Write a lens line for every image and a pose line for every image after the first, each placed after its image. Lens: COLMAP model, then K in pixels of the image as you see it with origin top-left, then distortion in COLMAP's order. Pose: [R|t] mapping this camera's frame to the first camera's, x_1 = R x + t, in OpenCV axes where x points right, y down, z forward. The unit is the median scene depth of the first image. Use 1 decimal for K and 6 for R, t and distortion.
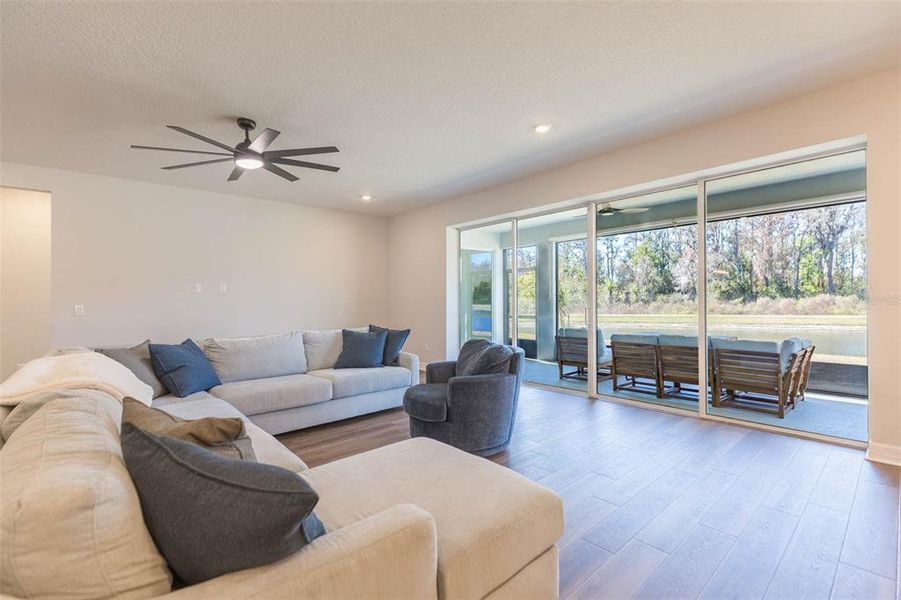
lens RADIAL K [[401.3, 0, 448.8], [0, 401.3, 297.7], [0, 0, 1]] dist [0.002683, 0.000105]
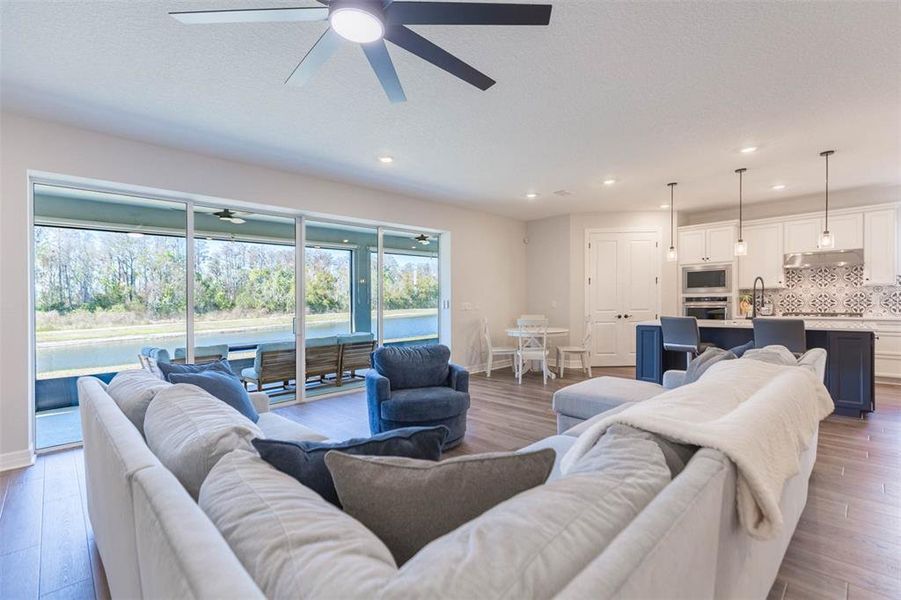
lens RADIAL K [[406.6, 0, 444.3], [0, 406.6, 299.9], [0, 0, 1]] dist [0.000911, 0.001198]
pose [[-0.043236, 0.016159, 0.998934, -0.082140], [0.017322, 0.999731, -0.015422, 0.000580], [-0.998915, 0.016637, -0.043504, 0.077965]]
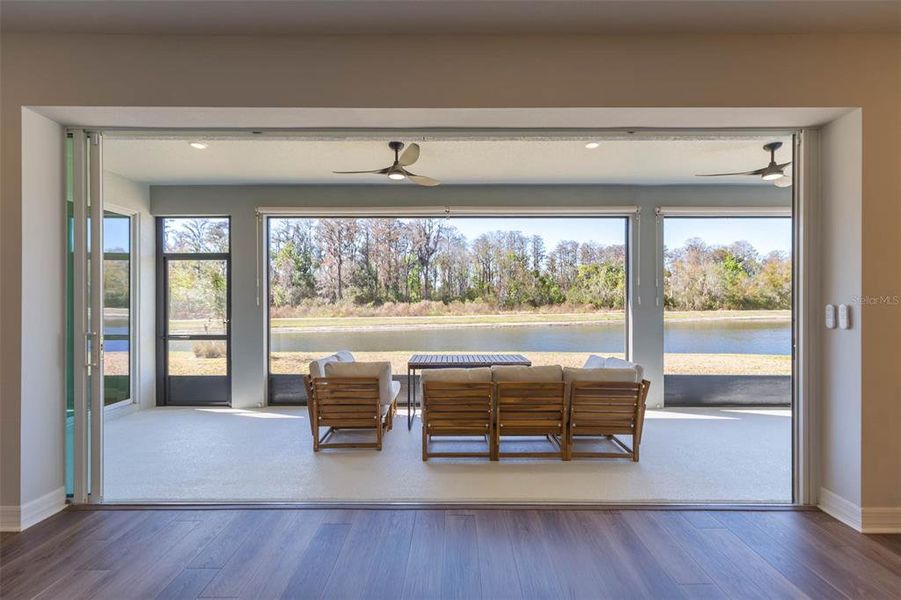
lens RADIAL K [[406.6, 0, 451.3], [0, 406.6, 299.0], [0, 0, 1]] dist [0.000911, 0.001198]
pose [[0.655542, 0.014987, 0.755010, -0.004055], [-0.012857, 0.999880, -0.008684, -0.001639], [-0.755049, -0.004014, 0.655656, 0.074481]]
